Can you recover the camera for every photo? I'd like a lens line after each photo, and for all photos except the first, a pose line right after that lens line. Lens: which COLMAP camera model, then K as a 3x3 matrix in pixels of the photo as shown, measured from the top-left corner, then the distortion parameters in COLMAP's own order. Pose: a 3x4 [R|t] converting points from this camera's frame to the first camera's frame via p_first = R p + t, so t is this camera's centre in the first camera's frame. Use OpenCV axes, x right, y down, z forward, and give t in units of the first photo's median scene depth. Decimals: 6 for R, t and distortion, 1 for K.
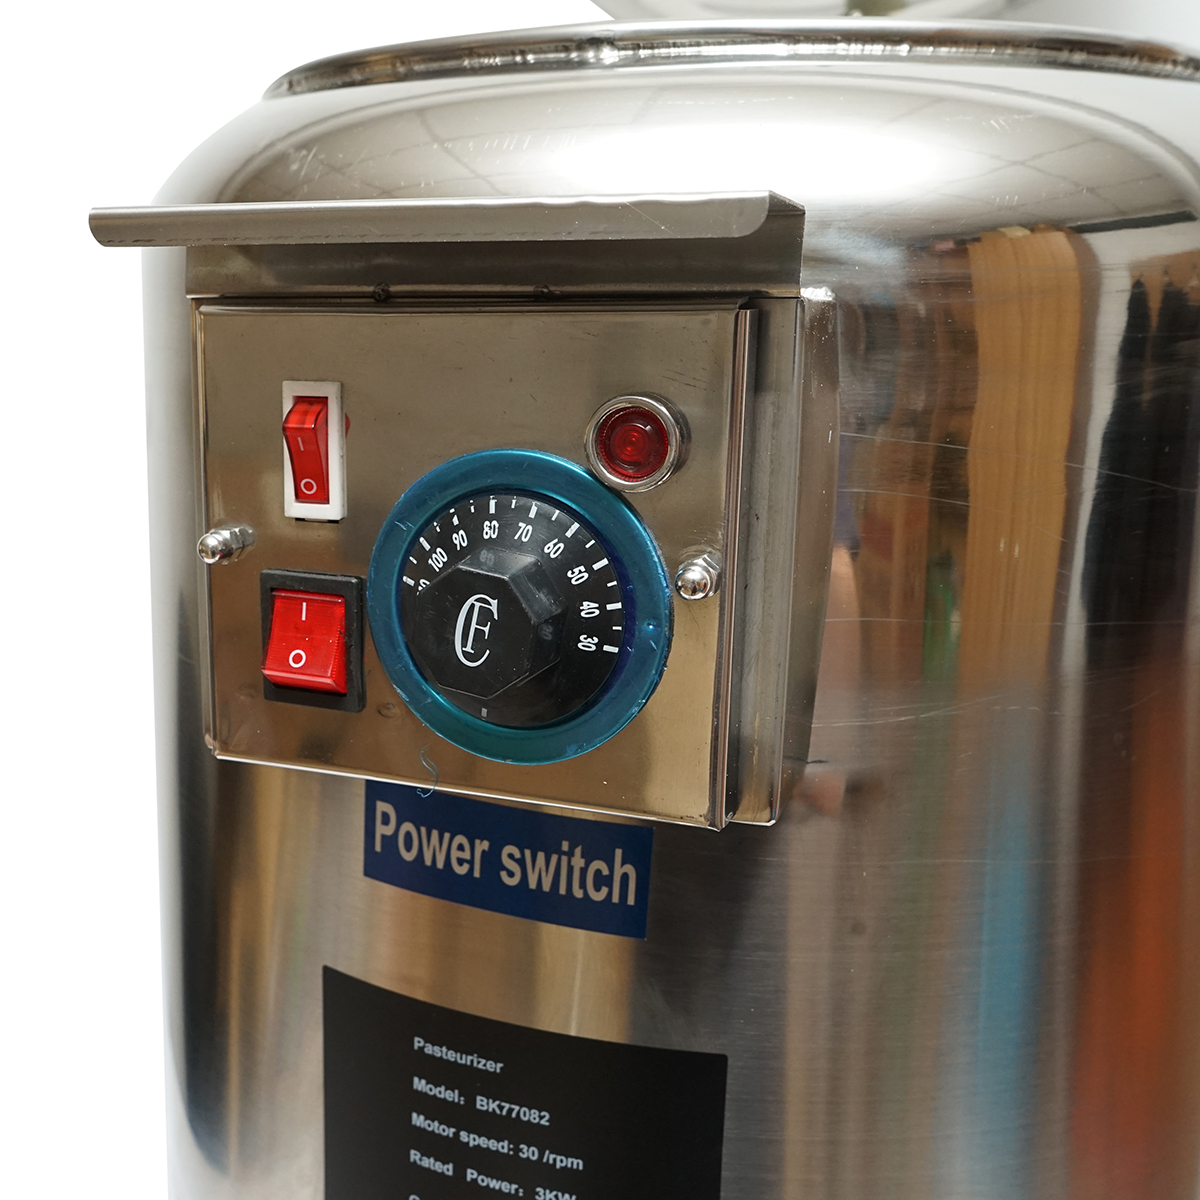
lens RADIAL K [[1468.8, 0, 386.9], [0, 1468.8, 599.1], [0, 0, 1]] dist [-0.004018, -0.012853]
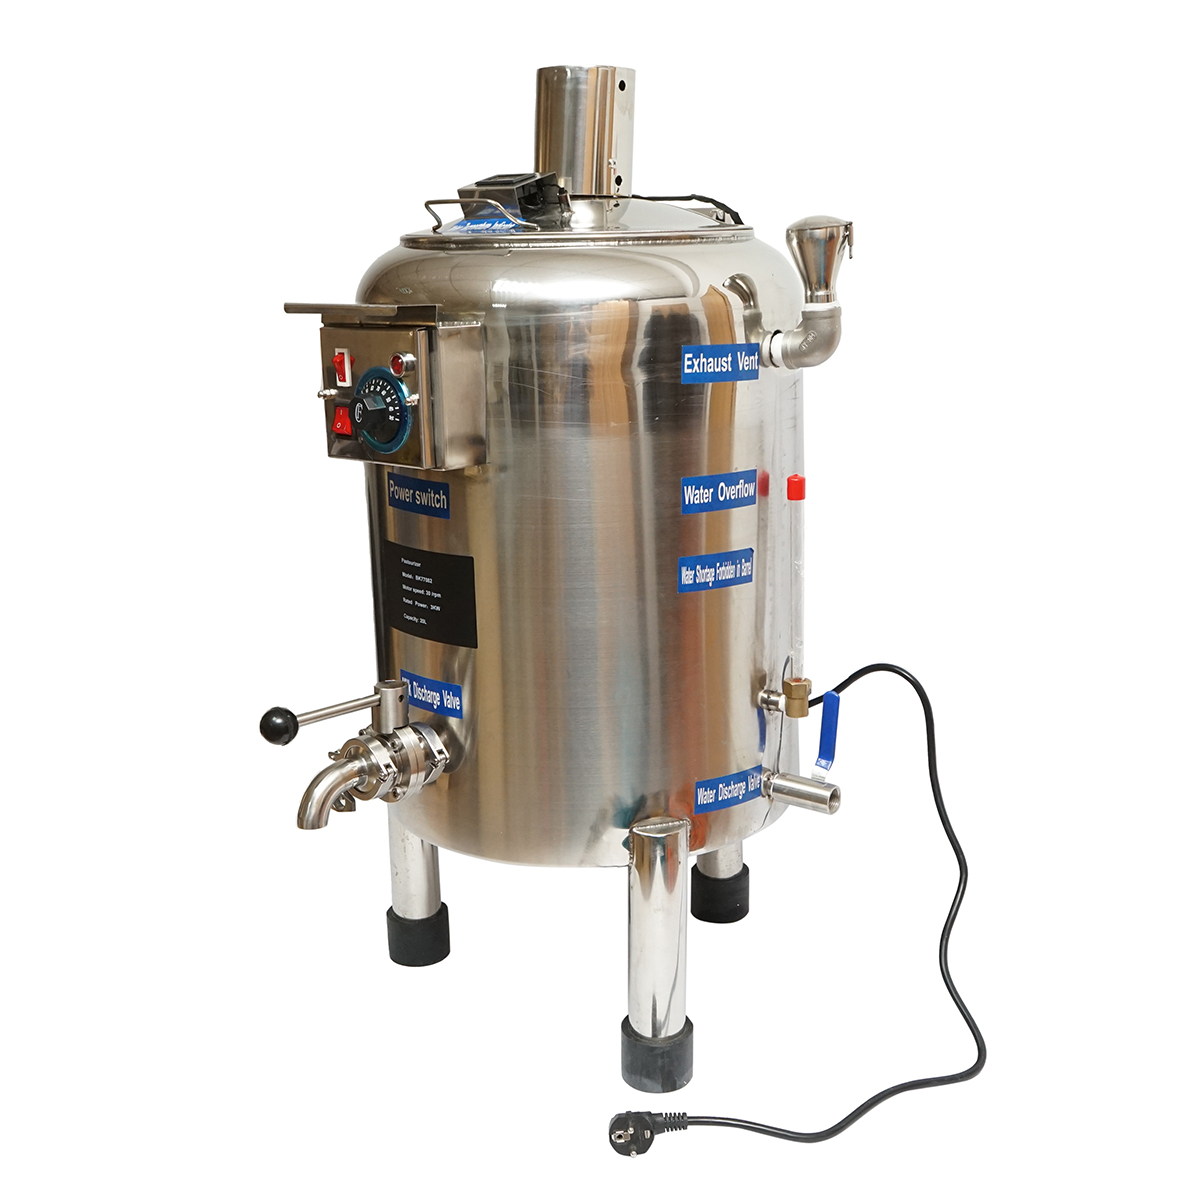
lens RADIAL K [[1543.9, 0, 574.2], [0, 1543.9, 598.9], [0, 0, 1]] dist [0.028223, 0.010615]
pose [[0.949865, 0.053948, -0.307970, 1.430236], [-0.044569, 0.998306, 0.037411, 0.253871], [0.309467, -0.021809, 0.950660, -2.077584]]
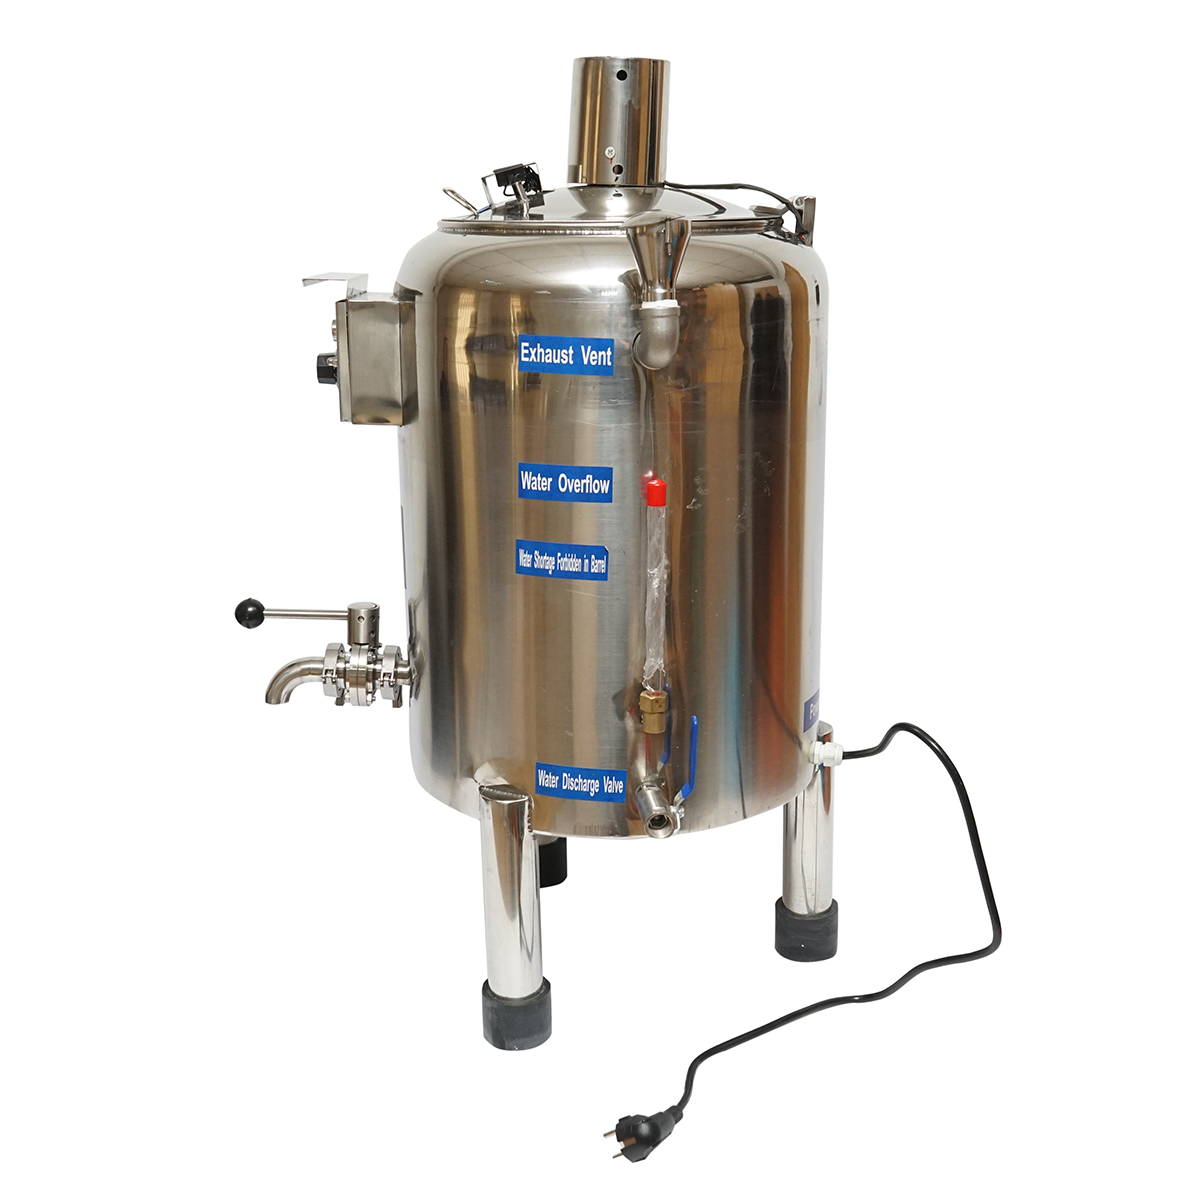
lens RADIAL K [[1543.9, 0, 574.2], [0, 1543.9, 598.9], [0, 0, 1]] dist [0.028223, 0.010615]
pose [[0.404232, 0.222906, -0.887079, 3.692471], [-0.187475, 0.969450, 0.158174, -0.150156], [0.895237, 0.102366, 0.433672, -0.244375]]
